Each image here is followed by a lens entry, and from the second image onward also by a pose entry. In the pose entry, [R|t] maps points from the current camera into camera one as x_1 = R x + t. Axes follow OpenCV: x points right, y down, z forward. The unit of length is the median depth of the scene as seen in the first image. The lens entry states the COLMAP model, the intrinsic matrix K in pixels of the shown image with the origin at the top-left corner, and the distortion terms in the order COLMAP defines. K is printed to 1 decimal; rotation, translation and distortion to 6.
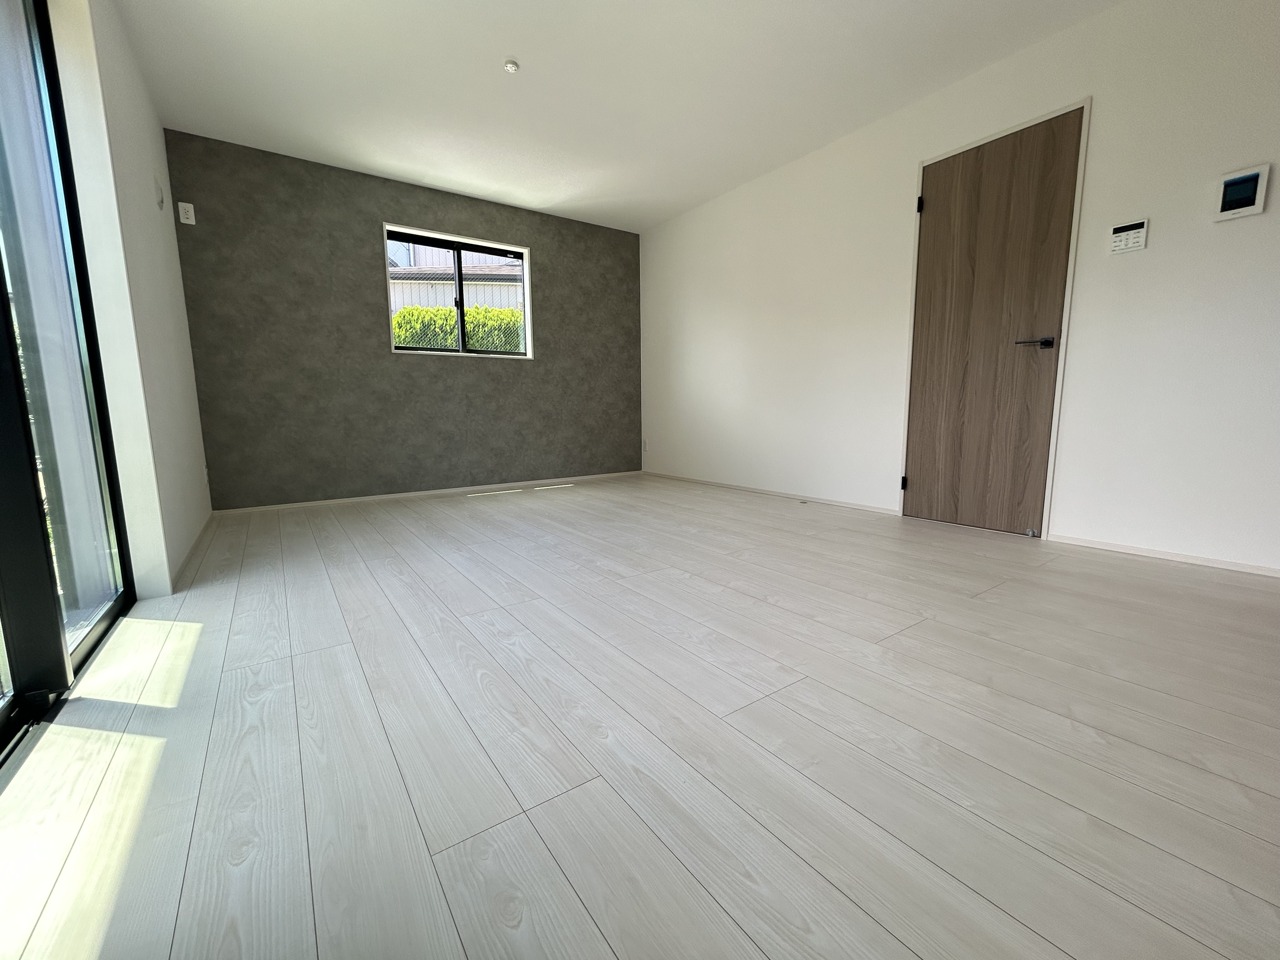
lens RADIAL K [[519.7, 0, 637.2], [0, 519.7, 480.3], [0, 0, 1]] dist [-0.000896, 0.000103]
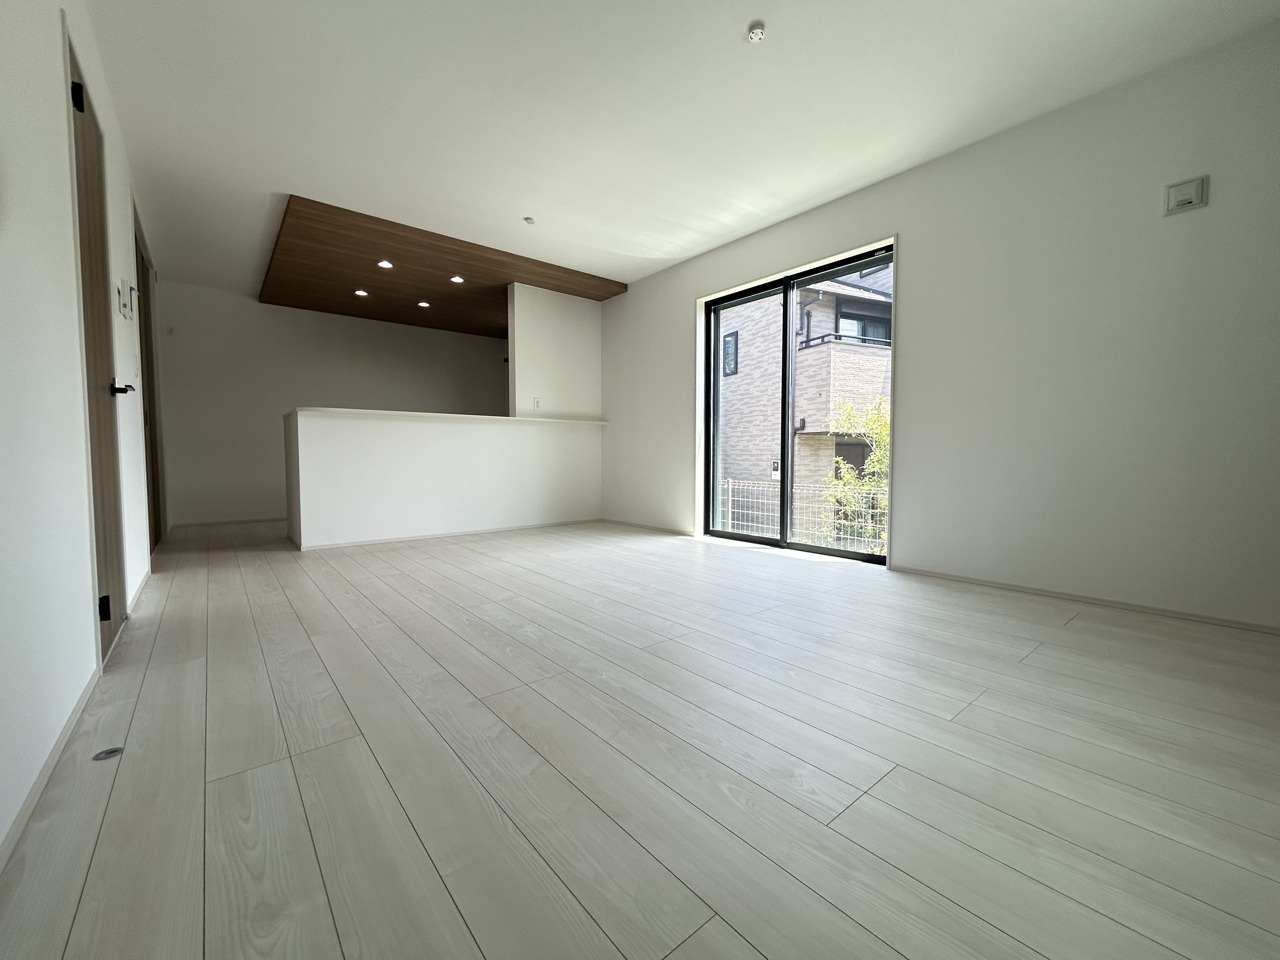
lens RADIAL K [[519.7, 0, 637.2], [0, 519.7, 480.3], [0, 0, 1]] dist [-0.000896, 0.000103]
pose [[-0.996705, 0.015204, -0.079677, 0.007838], [0.000133, 0.982582, 0.185831, -0.167287], [0.081114, 0.185208, -0.979346, 1.156650]]
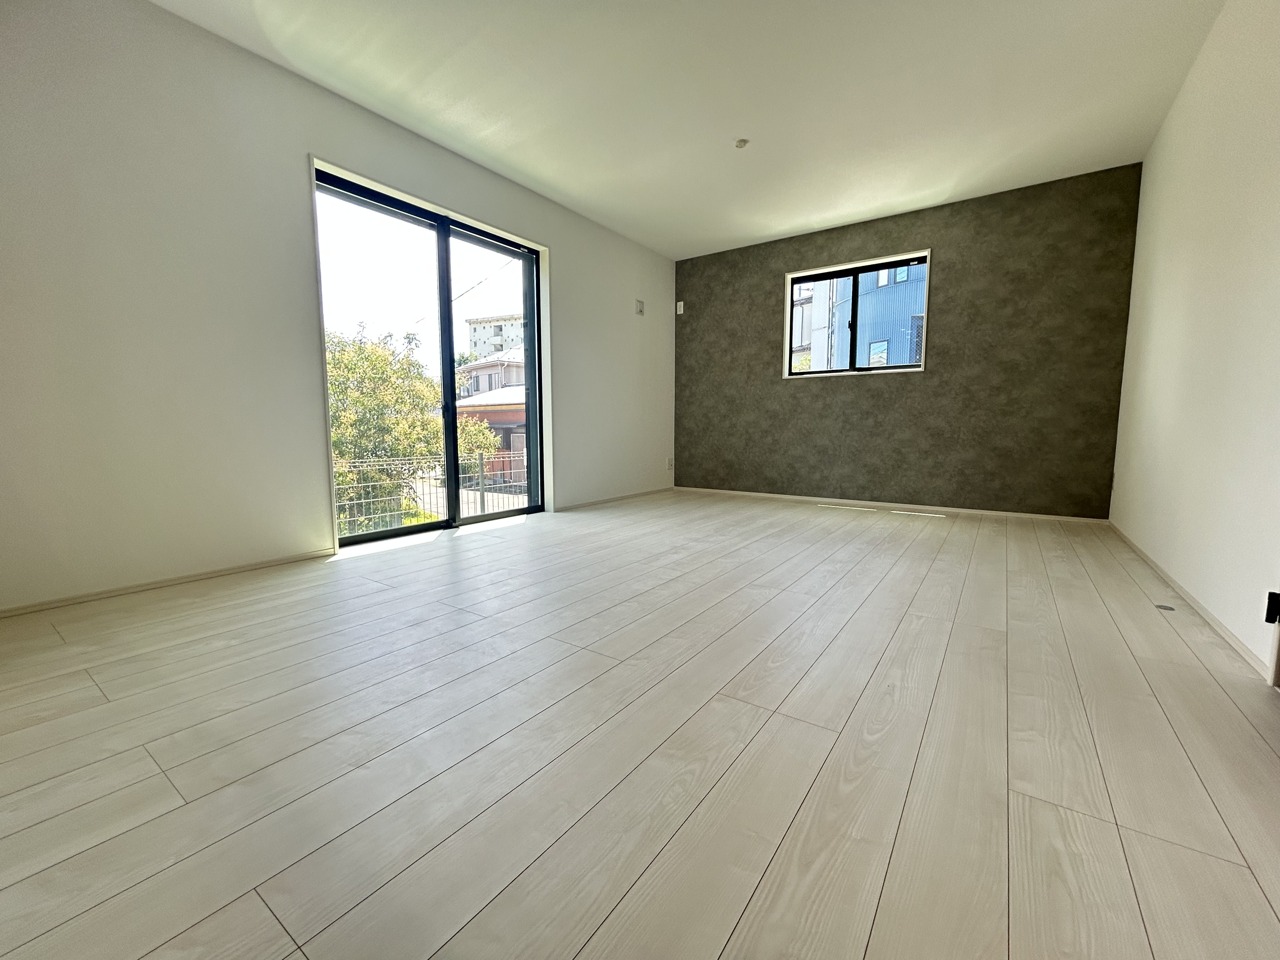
lens RADIAL K [[519.7, 0, 637.2], [0, 519.7, 480.3], [0, 0, 1]] dist [-0.000896, 0.000103]
pose [[0.336908, 0.107692, -0.935358, 0.544035], [-0.131301, 0.989104, 0.066587, -0.043697], [0.932337, 0.100380, 0.347377, 0.266401]]
